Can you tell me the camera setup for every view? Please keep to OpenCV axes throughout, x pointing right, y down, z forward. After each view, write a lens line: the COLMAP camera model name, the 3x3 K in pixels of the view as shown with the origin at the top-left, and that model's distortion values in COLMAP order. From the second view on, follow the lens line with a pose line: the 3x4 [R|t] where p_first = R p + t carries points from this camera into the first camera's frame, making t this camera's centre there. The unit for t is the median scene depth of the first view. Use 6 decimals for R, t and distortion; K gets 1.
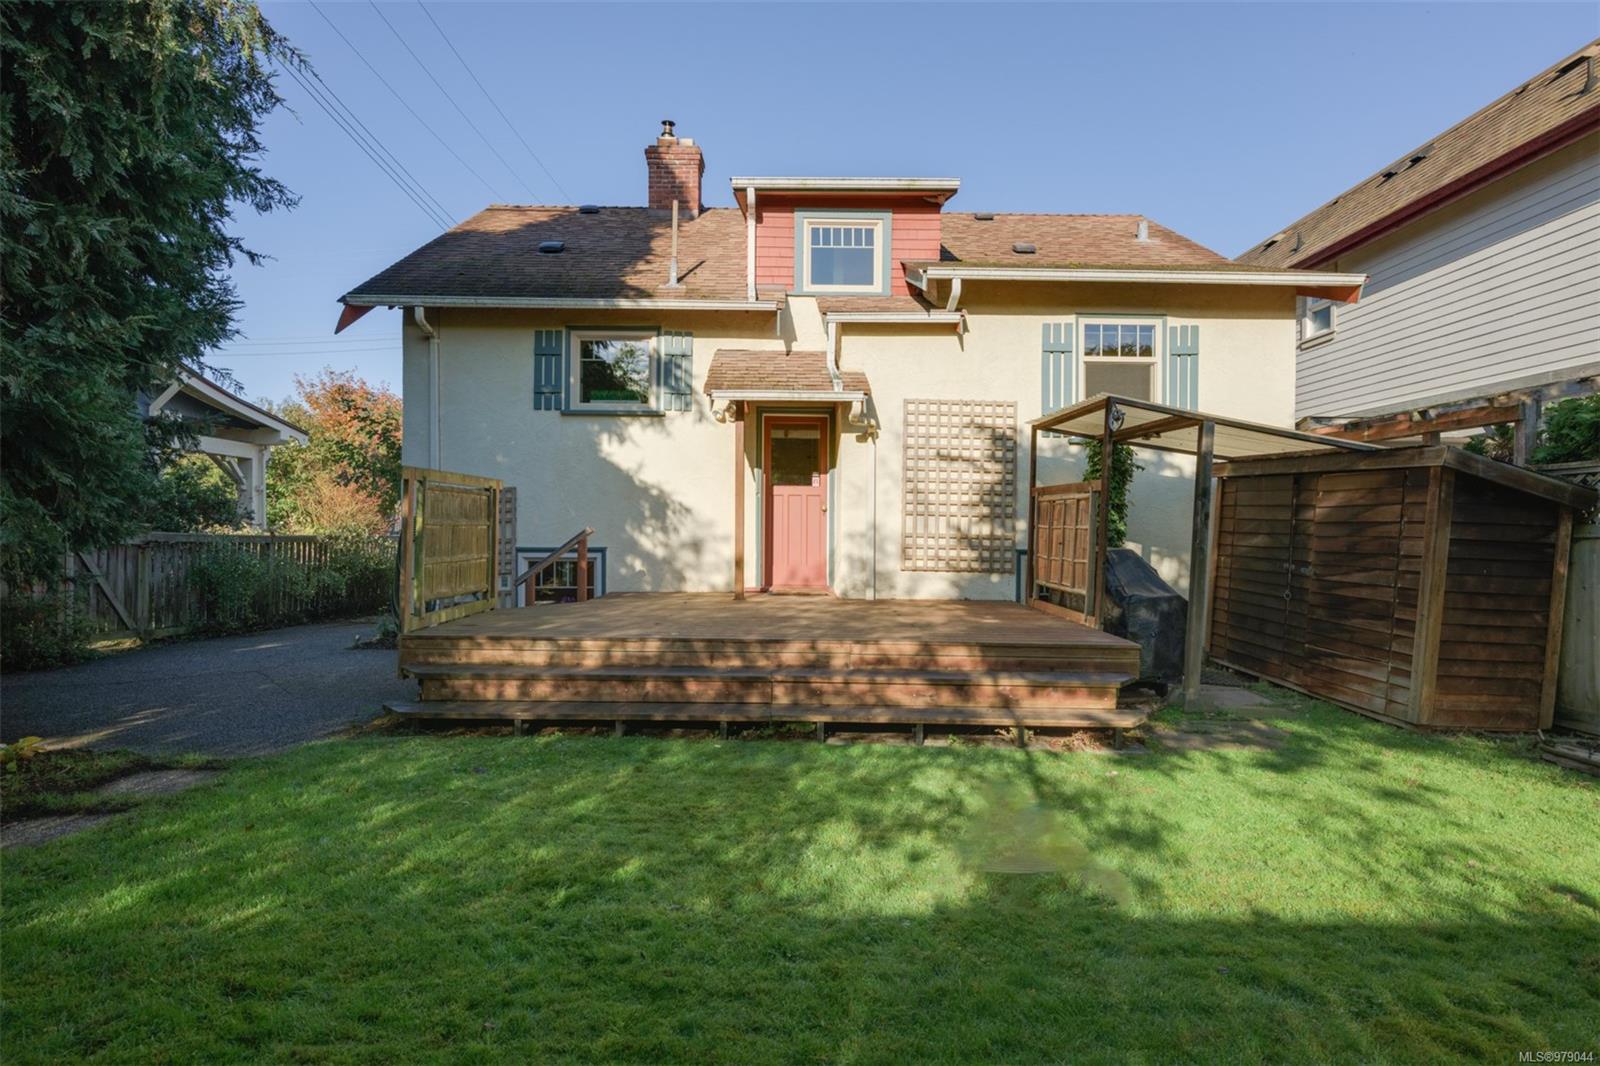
lens RADIAL K [[809.6, 0, 806.8], [0, 809.6, 527.7], [0, 0, 1]] dist [-0.000986, -0.000837]
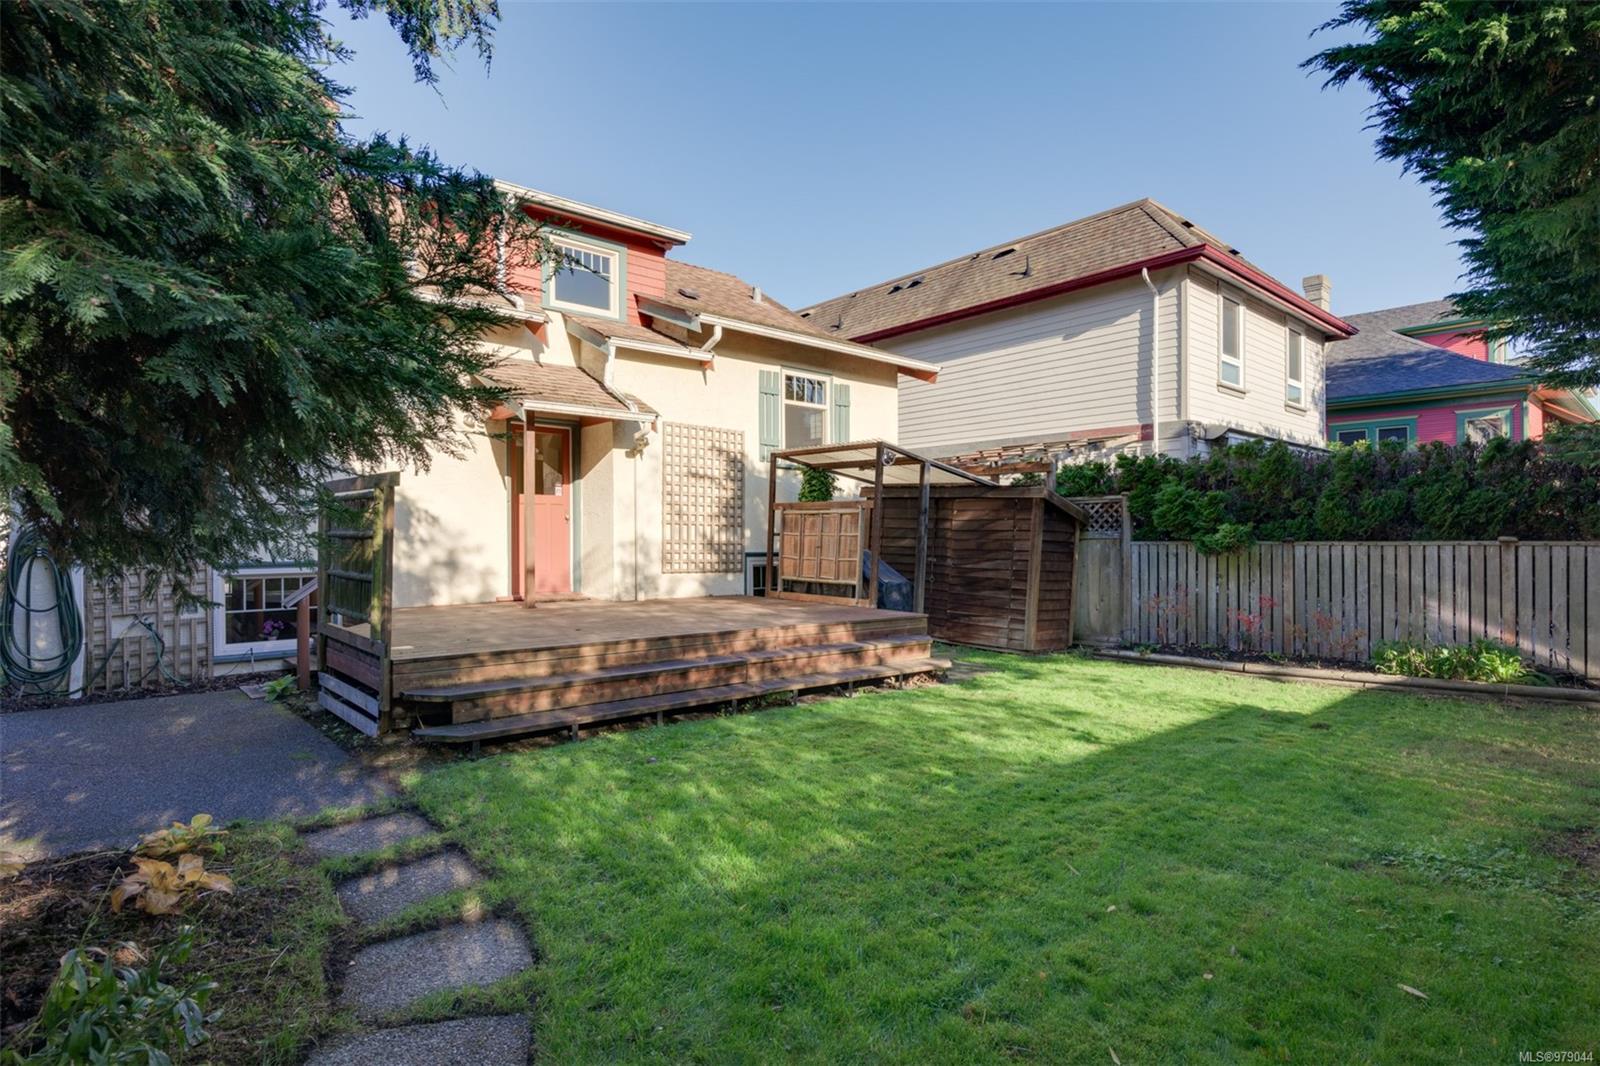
lens RADIAL K [[809.6, 0, 806.8], [0, 809.6, 527.7], [0, 0, 1]] dist [-0.000986, -0.000837]
pose [[0.760742, -0.001360, 0.649053, -0.457753], [0.004975, 0.999981, -0.003735, -0.005678], [-0.649035, 0.006070, 0.760734, 0.012198]]
